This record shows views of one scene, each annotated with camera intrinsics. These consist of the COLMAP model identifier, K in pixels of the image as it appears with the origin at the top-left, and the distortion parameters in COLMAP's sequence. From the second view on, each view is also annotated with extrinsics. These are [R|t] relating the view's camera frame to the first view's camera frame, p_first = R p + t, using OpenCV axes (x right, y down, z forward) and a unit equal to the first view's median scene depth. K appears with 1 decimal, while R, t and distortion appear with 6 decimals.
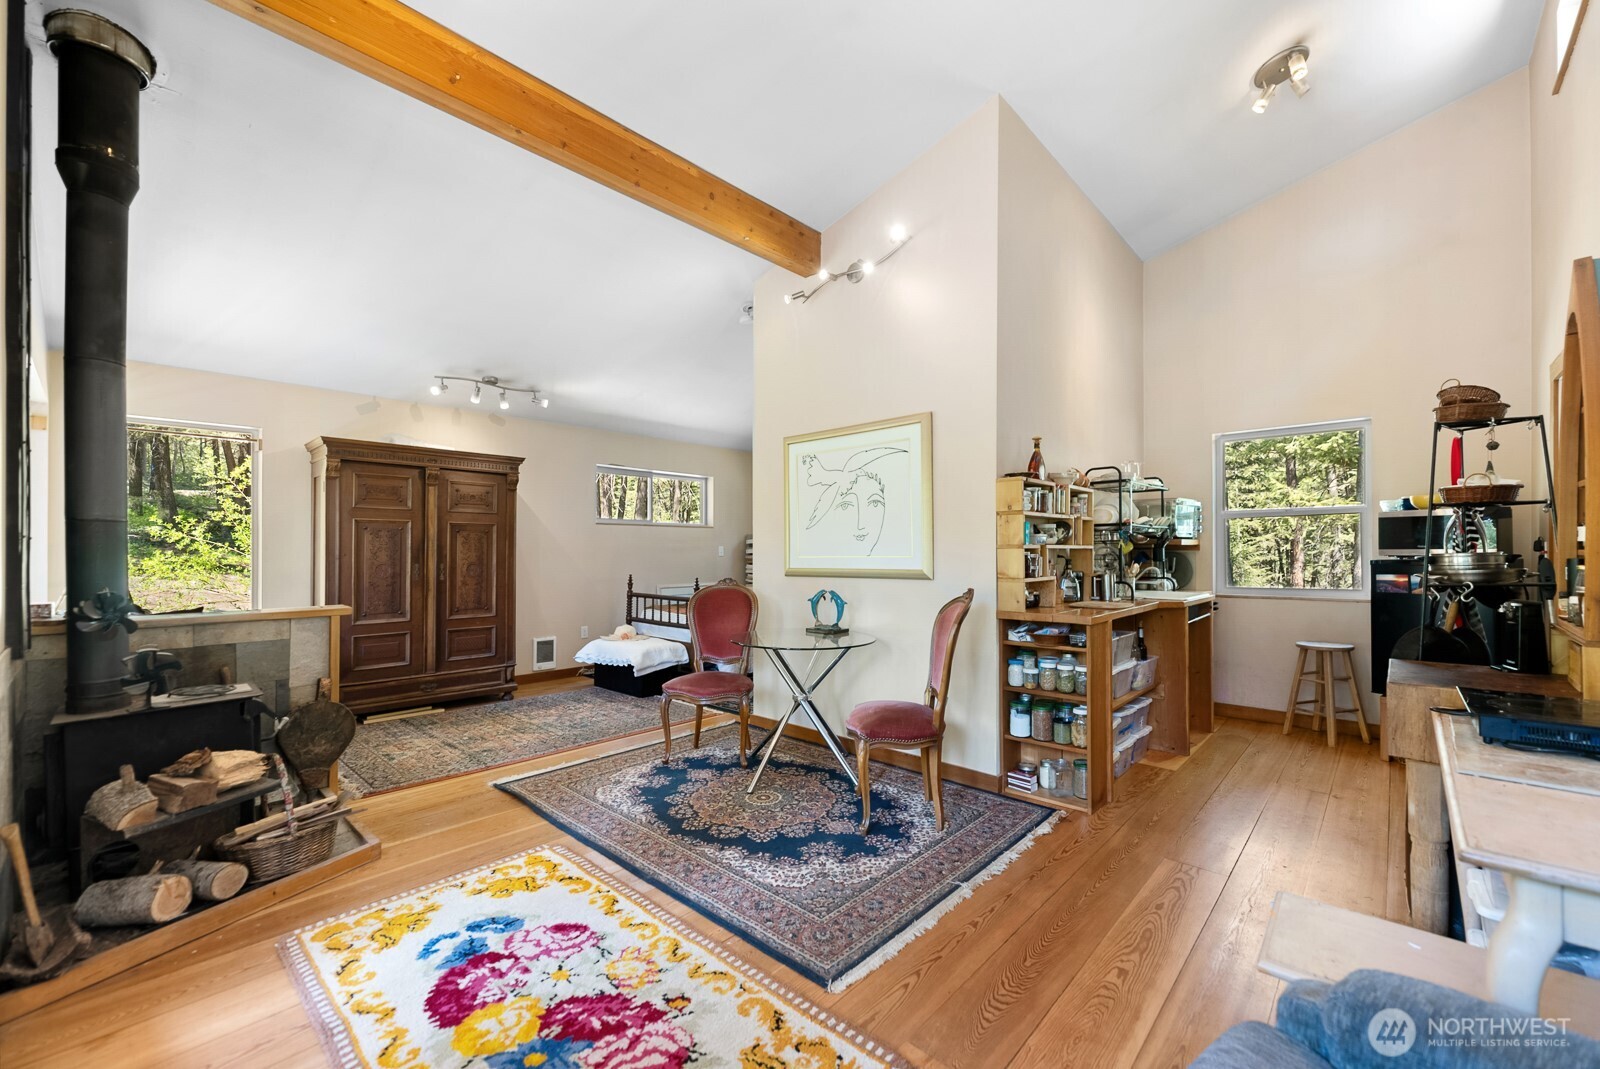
lens RADIAL K [[640.7, 0, 819.3], [0, 640.7, 555.4], [0, 0, 1]] dist [0.008213, -0.000069]
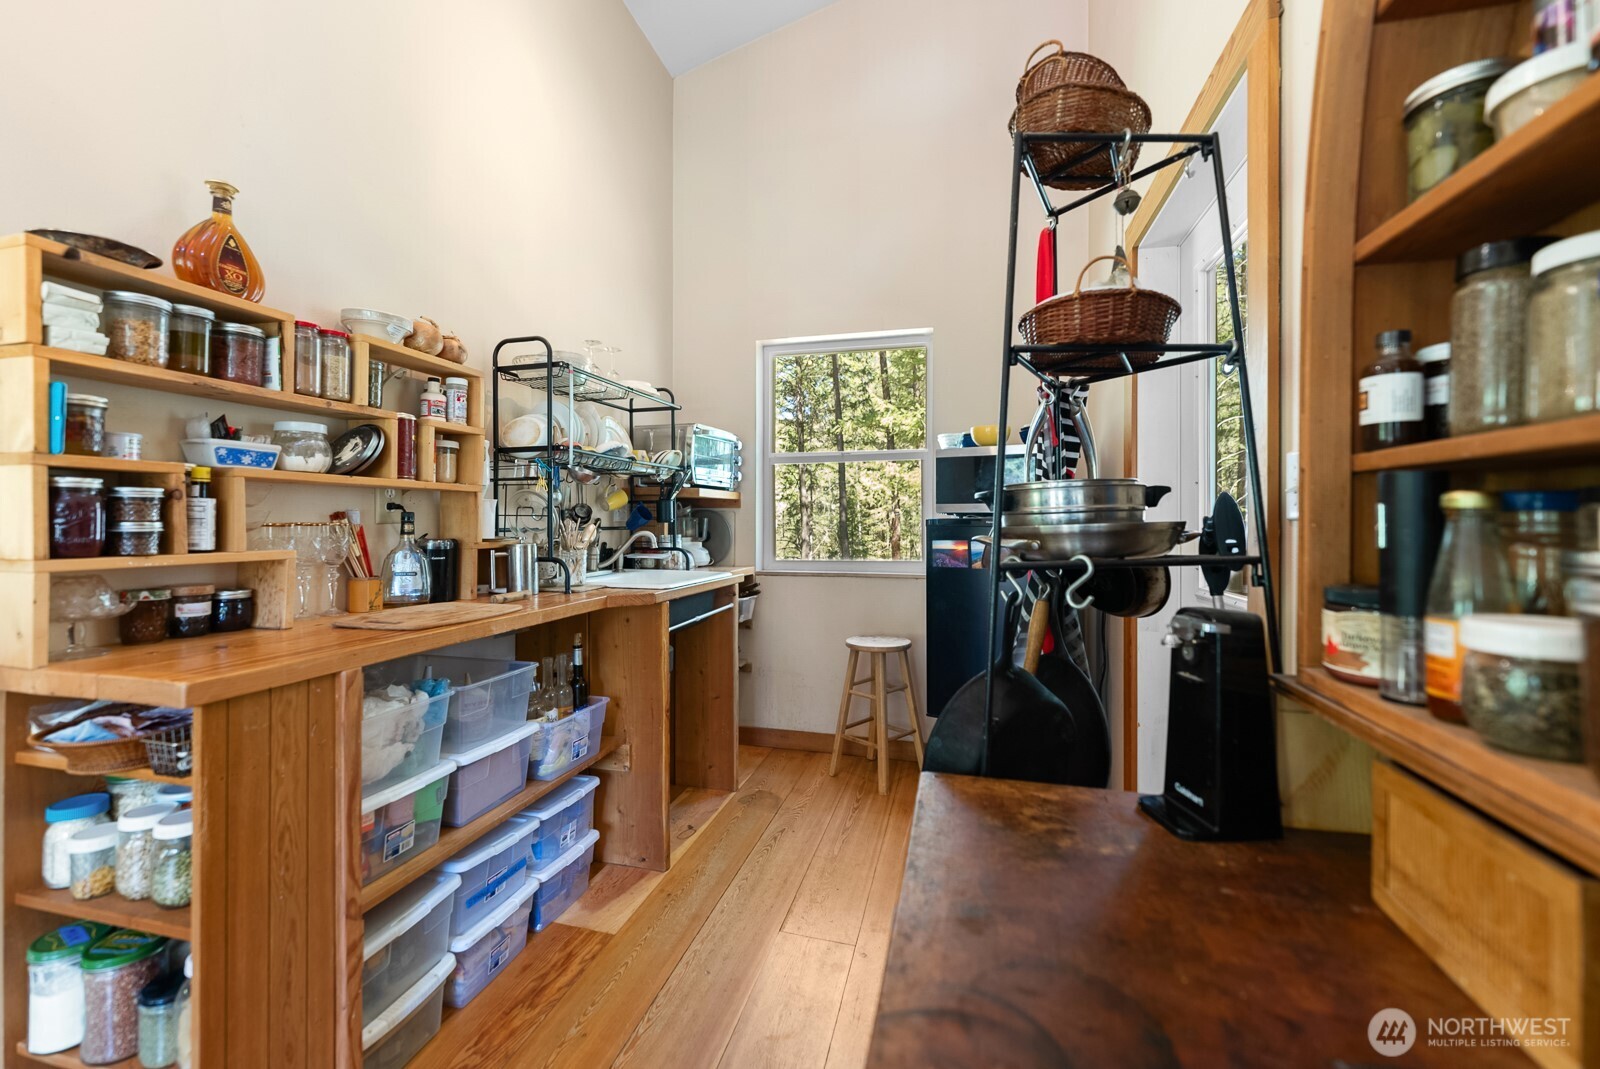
lens RADIAL K [[651.0, 0, 792.6], [0, 651.0, 528.9], [0, 0, 1]] dist [0.001192, 0.000336]
pose [[0.891676, 0.000272, 0.452675, 0.435792], [-0.002261, 0.999990, 0.003854, 0.015679], [-0.452669, -0.004460, 0.891667, 0.470734]]
